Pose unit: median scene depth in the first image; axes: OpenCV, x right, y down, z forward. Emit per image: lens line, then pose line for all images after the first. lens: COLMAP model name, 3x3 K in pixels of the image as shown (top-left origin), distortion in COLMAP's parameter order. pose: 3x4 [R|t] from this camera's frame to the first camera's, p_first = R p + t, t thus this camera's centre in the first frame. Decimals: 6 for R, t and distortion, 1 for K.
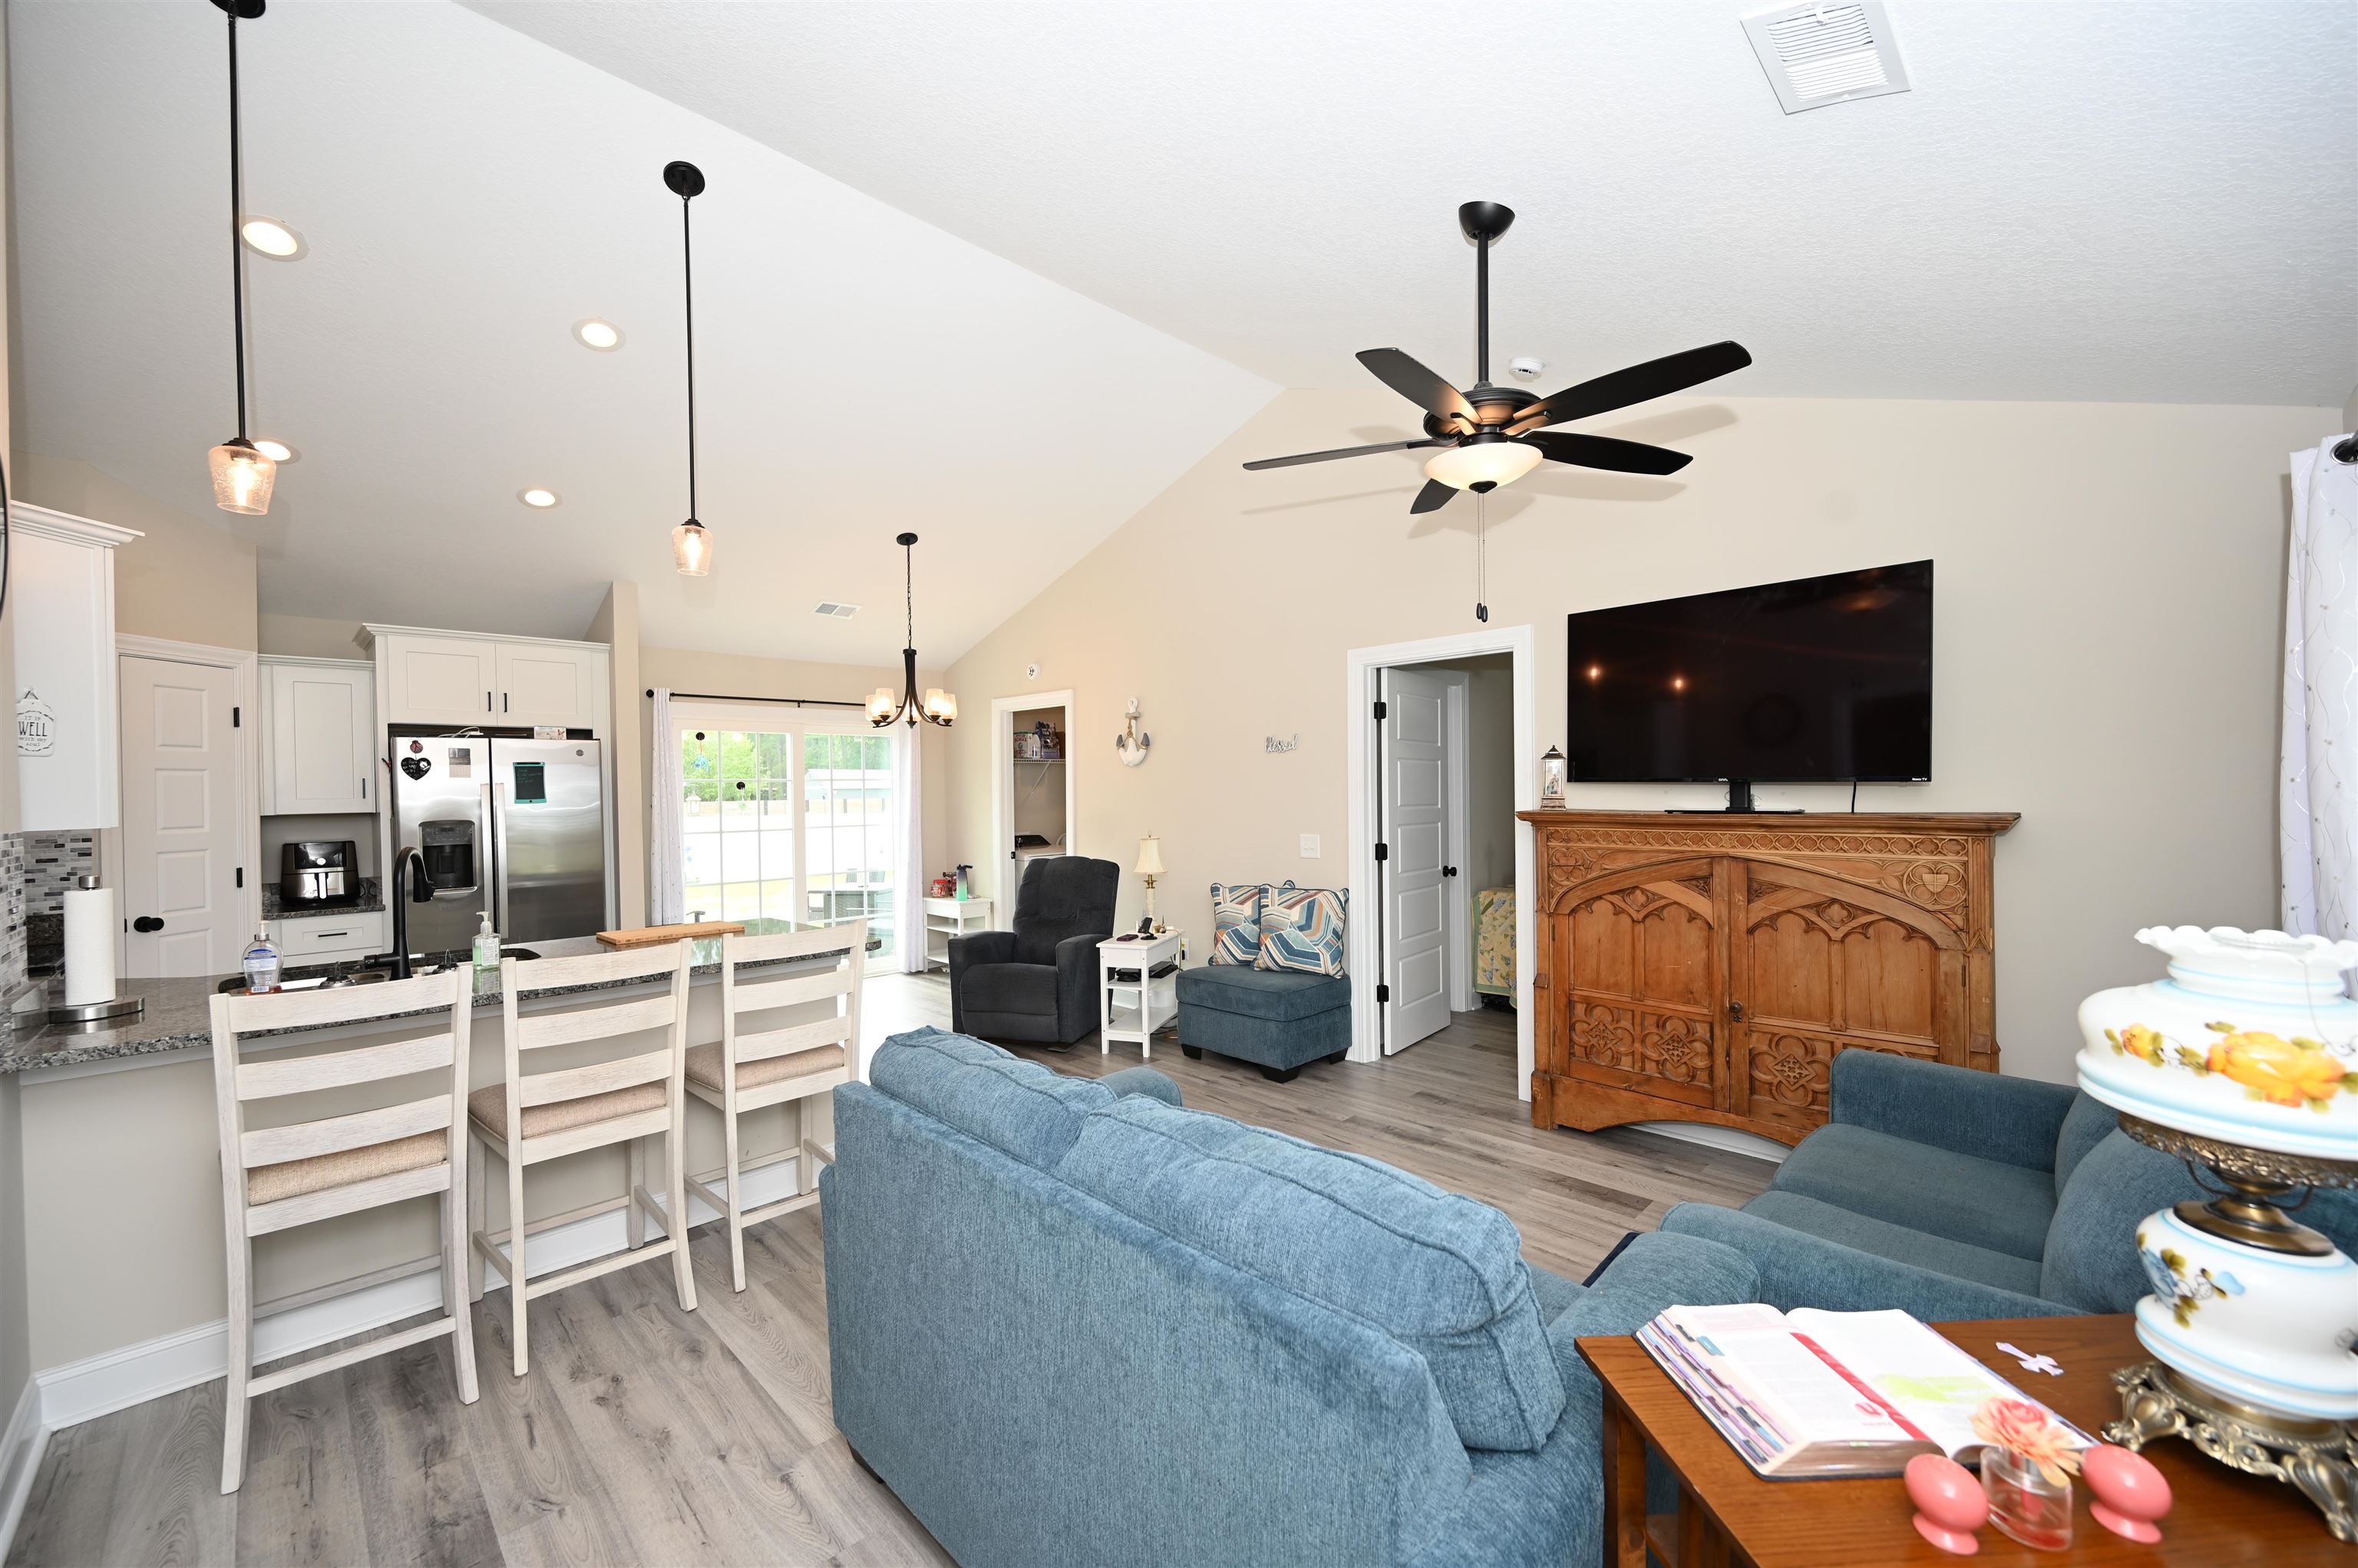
lens RADIAL K [[928.7, 0, 1178.5], [0, 928.7, 795.0], [0, 0, 1]] dist [0.000295, 0.000083]
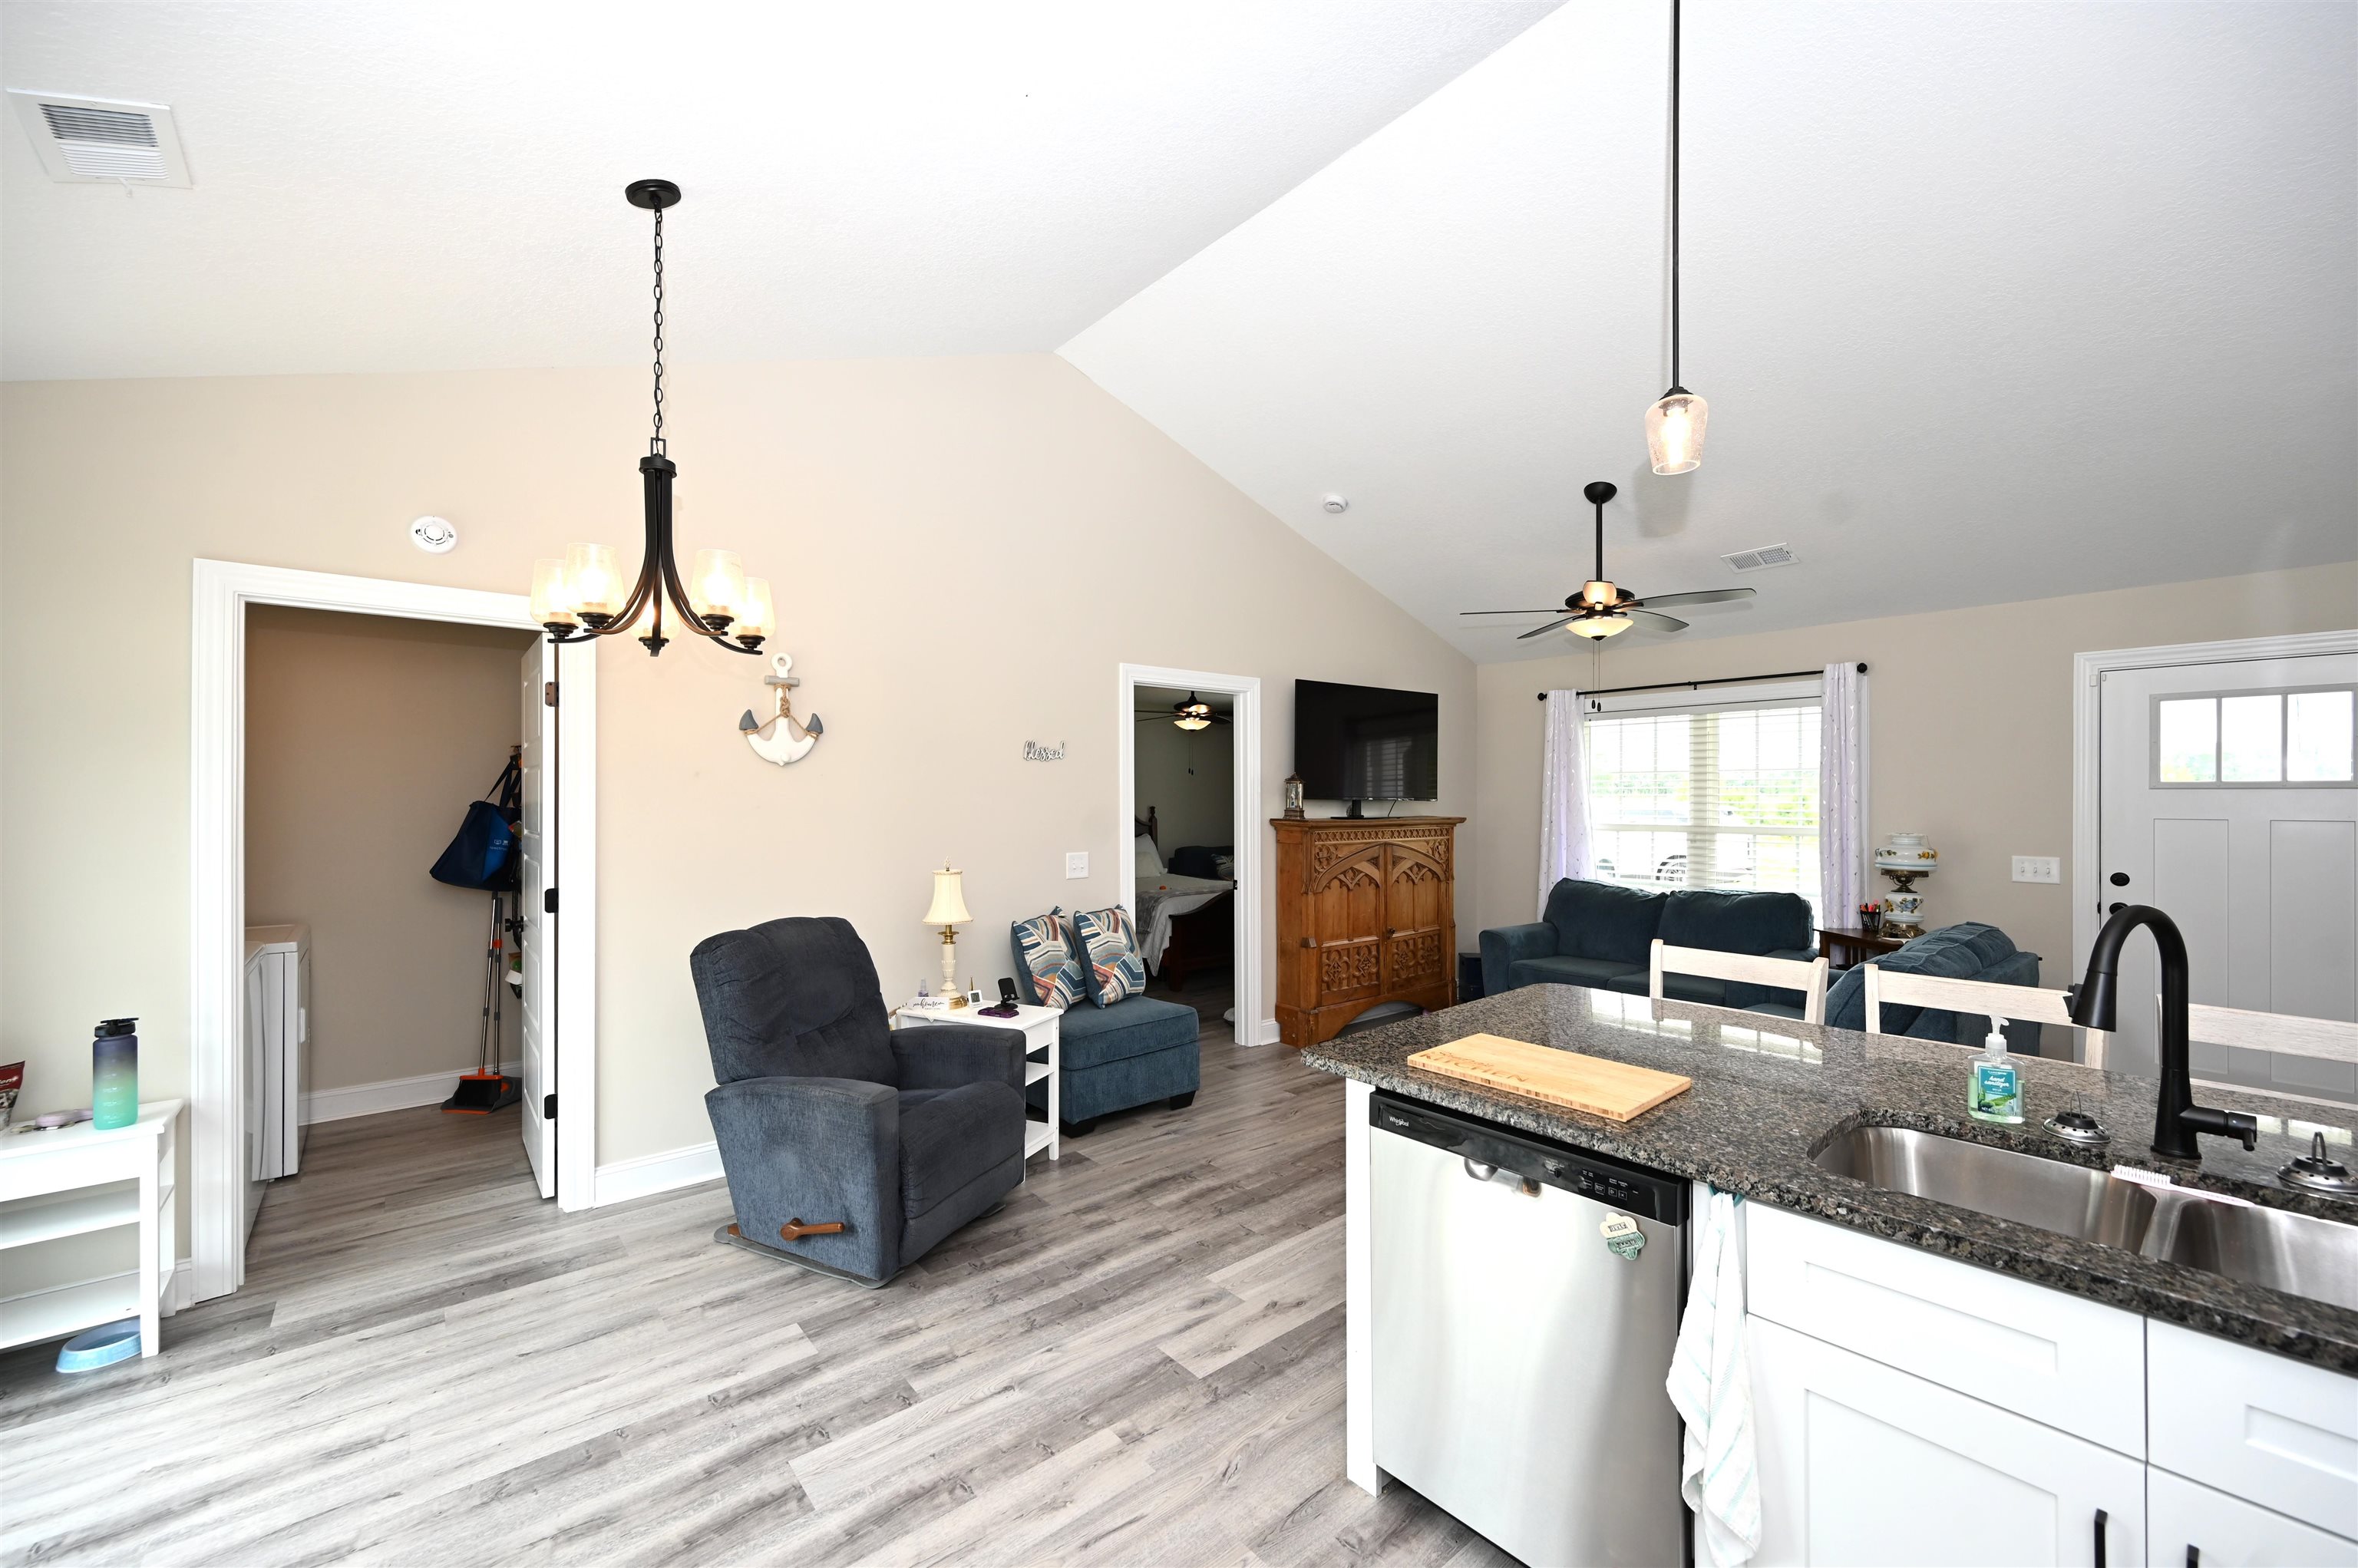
lens RADIAL K [[928.7, 0, 1176.8], [0, 928.7, 792.4], [0, 0, 1]] dist [0.000295, 0.000083]
pose [[0.086707, 0.018067, 0.996070, -0.810586], [0.006821, 0.999801, -0.018728, 0.000846], [-0.996211, 0.008418, 0.086566, 0.870625]]
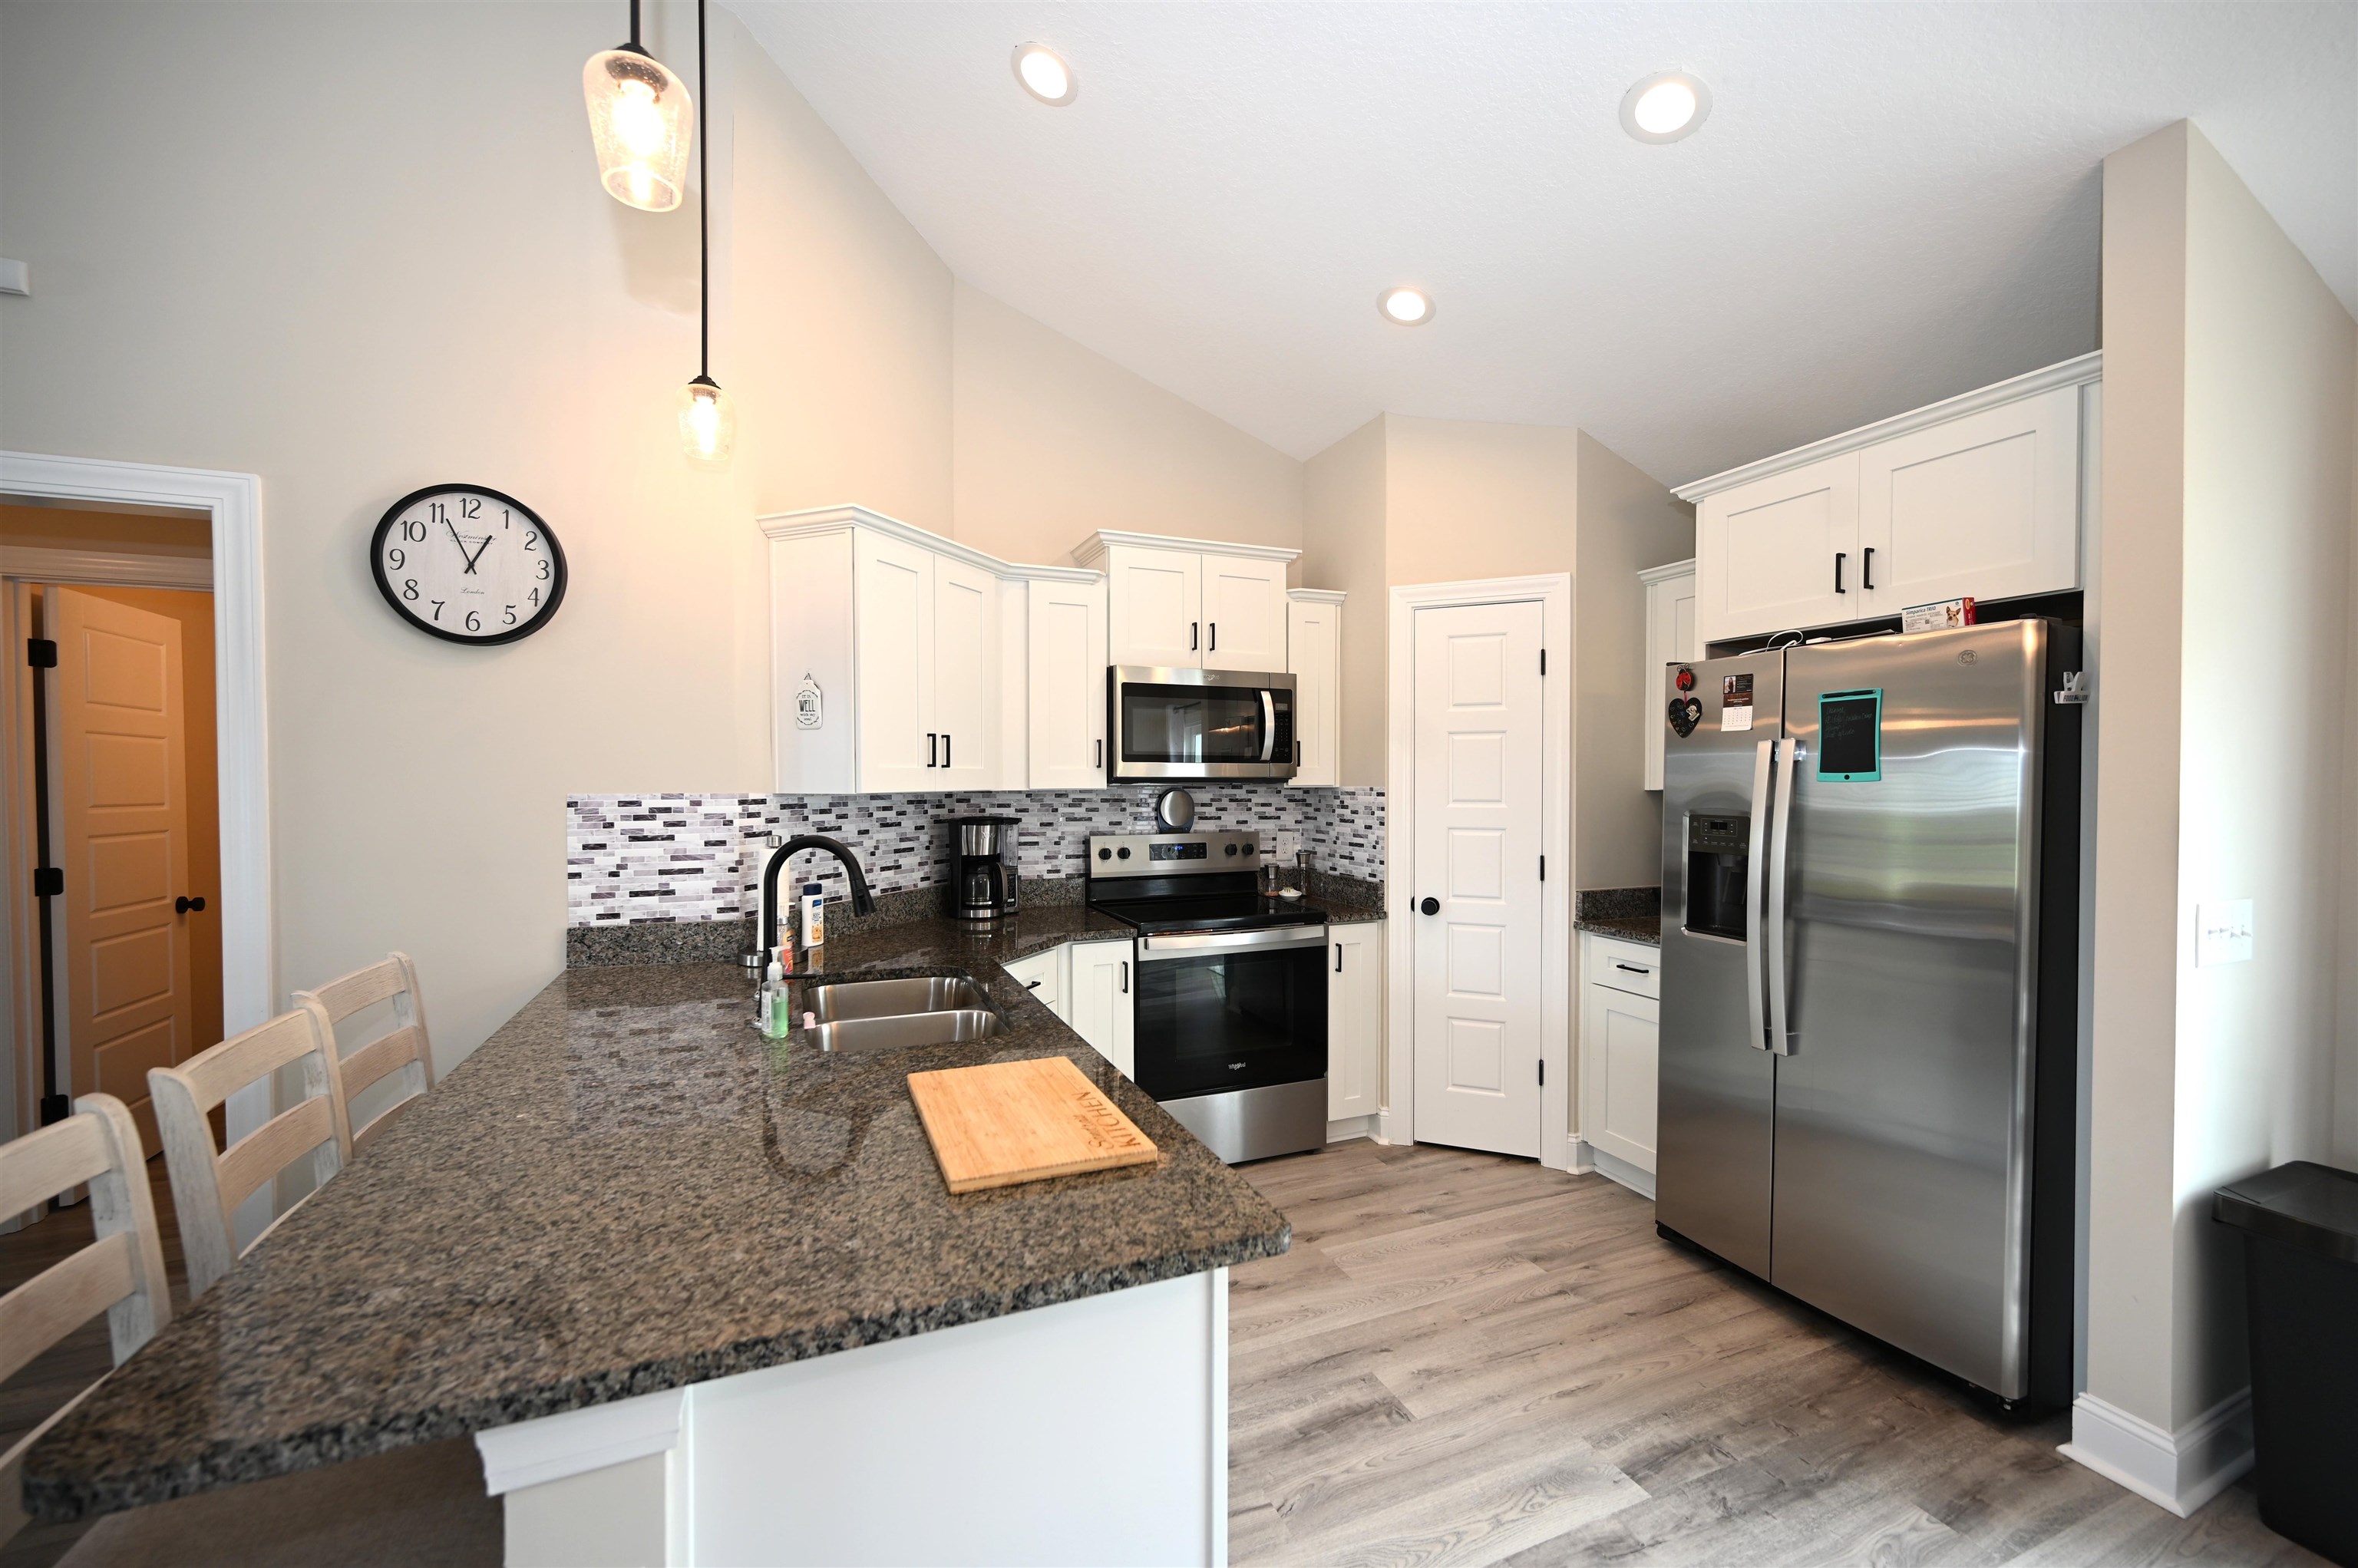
lens RADIAL K [[928.7, 0, 1181.2], [0, 928.7, 794.2], [0, 0, 1]] dist [0.000295, 0.000083]
pose [[-0.372141, 0.033315, -0.927578, -0.159209], [-0.000457, 0.999349, 0.036076, -0.001157], [0.928176, 0.013849, -0.371883, 0.909934]]
